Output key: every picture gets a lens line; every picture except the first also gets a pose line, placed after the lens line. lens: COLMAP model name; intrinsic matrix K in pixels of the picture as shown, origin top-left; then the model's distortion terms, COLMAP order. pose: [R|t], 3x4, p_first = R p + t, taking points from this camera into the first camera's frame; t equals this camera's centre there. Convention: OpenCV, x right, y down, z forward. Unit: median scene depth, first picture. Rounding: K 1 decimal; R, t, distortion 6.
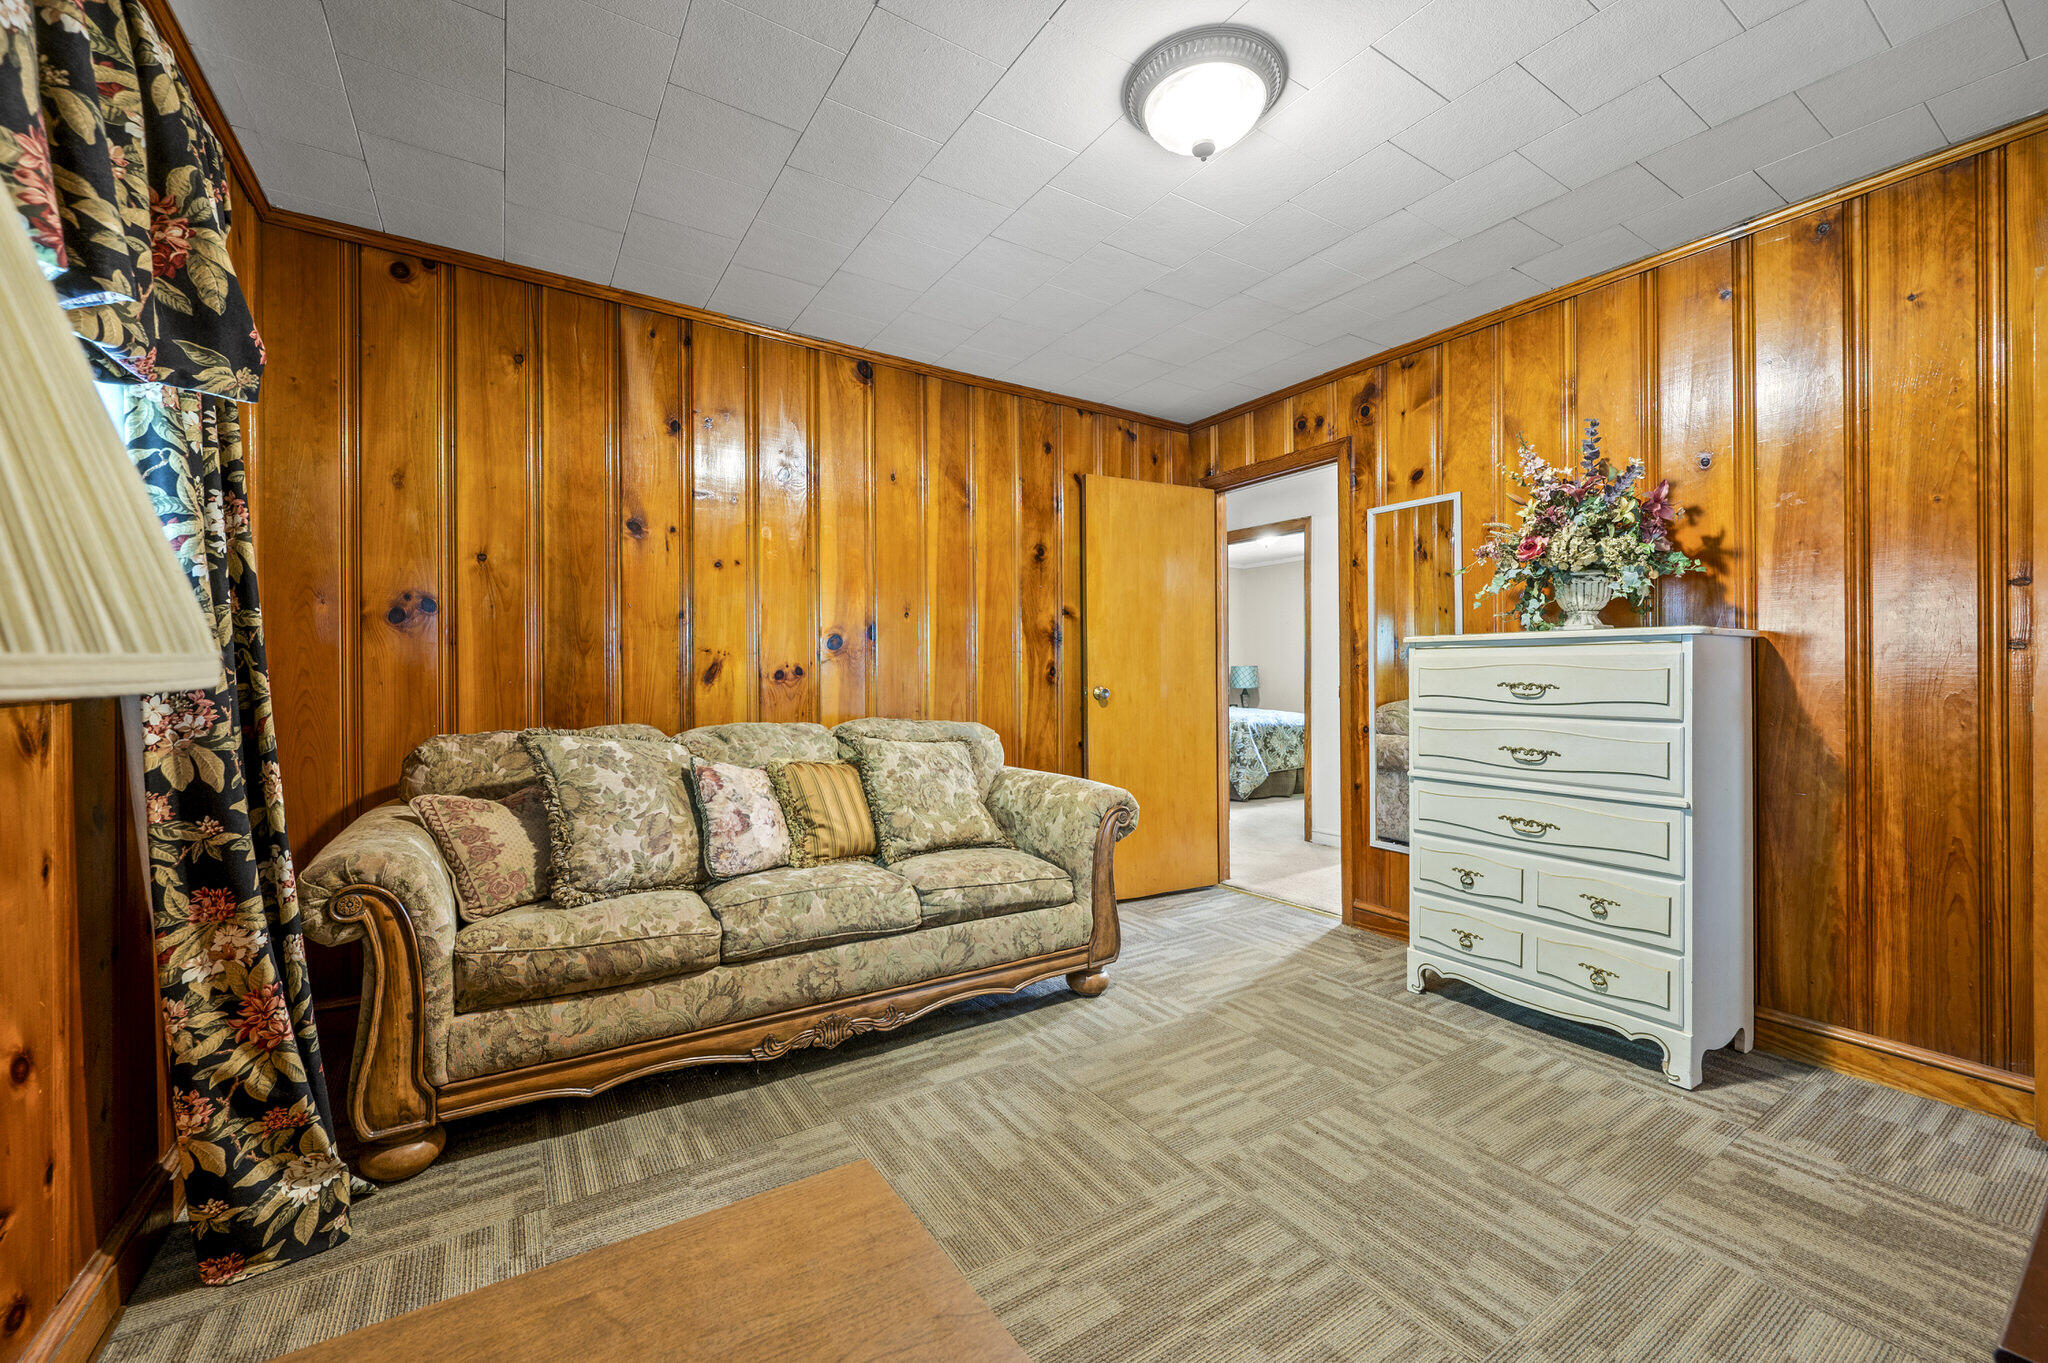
lens RADIAL K [[817.5, 0, 1037.5], [0, 817.5, 683.0], [0, 0, 1]] dist [-0.000279, -0.000164]
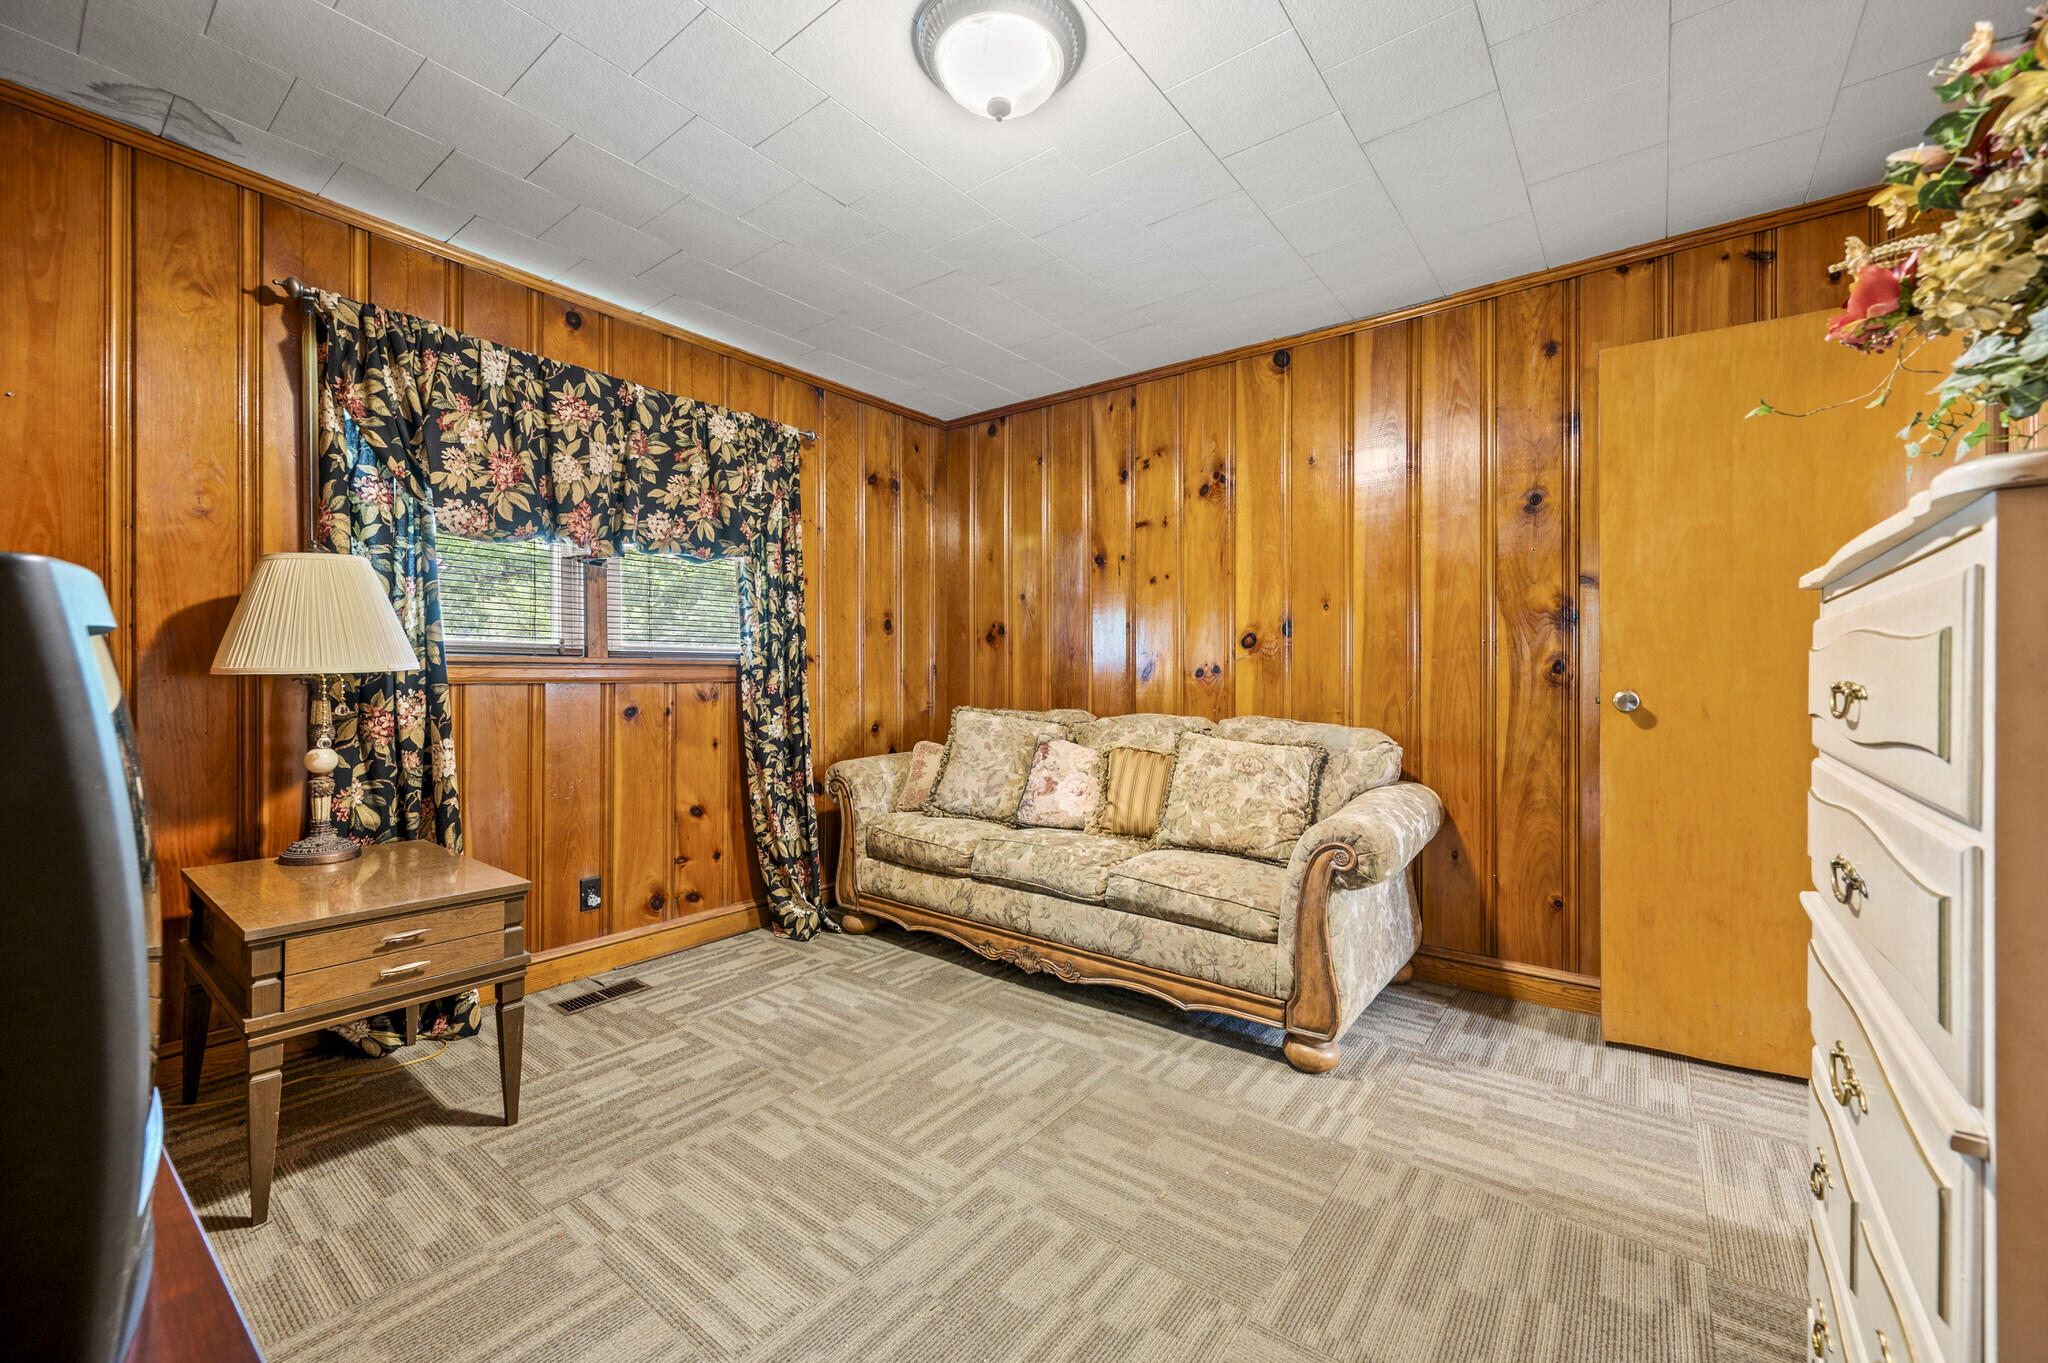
lens RADIAL K [[811.6, 0, 1027.5], [0, 811.6, 689.8], [0, 0, 1]] dist [-0.000304, -0.000123]
pose [[0.319863, 0.015368, -0.947339, 0.890085], [-0.010368, 0.999865, 0.012719, 0.001525], [0.947407, 0.005754, 0.319979, 0.592754]]
